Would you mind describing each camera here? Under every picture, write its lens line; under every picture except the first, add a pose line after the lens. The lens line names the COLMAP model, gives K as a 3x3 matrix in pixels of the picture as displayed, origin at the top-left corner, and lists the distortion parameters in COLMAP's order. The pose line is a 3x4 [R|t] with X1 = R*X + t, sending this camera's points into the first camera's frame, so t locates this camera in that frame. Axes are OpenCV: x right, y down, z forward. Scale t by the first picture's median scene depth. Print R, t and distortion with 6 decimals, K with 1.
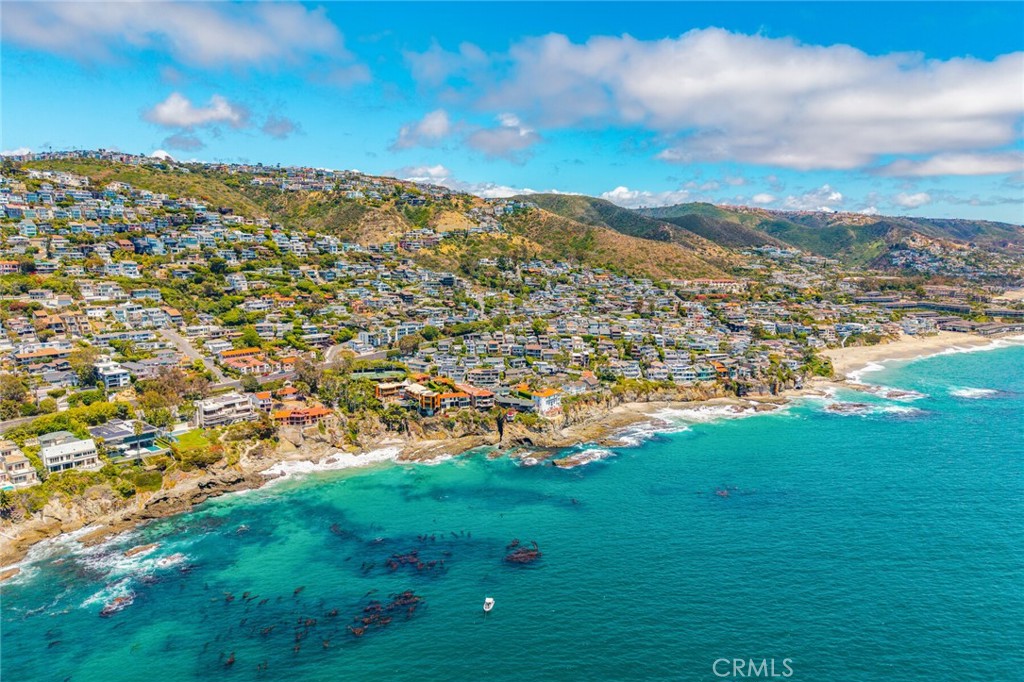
lens RADIAL K [[692.0, 0, 510.2], [0, 692.0, 347.5], [0, 0, 1]] dist [0.021953, -0.028088]
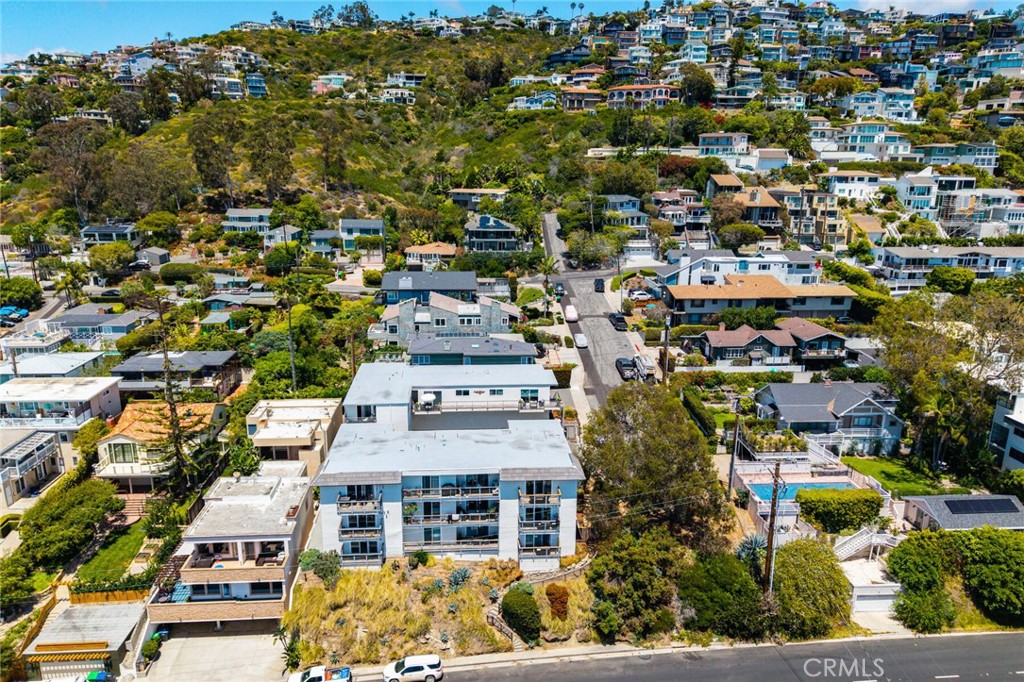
lens RADIAL K [[692.0, 0, 511.7], [0, 692.0, 342.9], [0, 0, 1]] dist [0.021953, -0.028088]
pose [[0.700484, 0.173519, -0.692252, -2.058797], [-0.113234, 0.984727, 0.132251, 0.008340], [0.704628, -0.014253, 0.709434, 2.767602]]
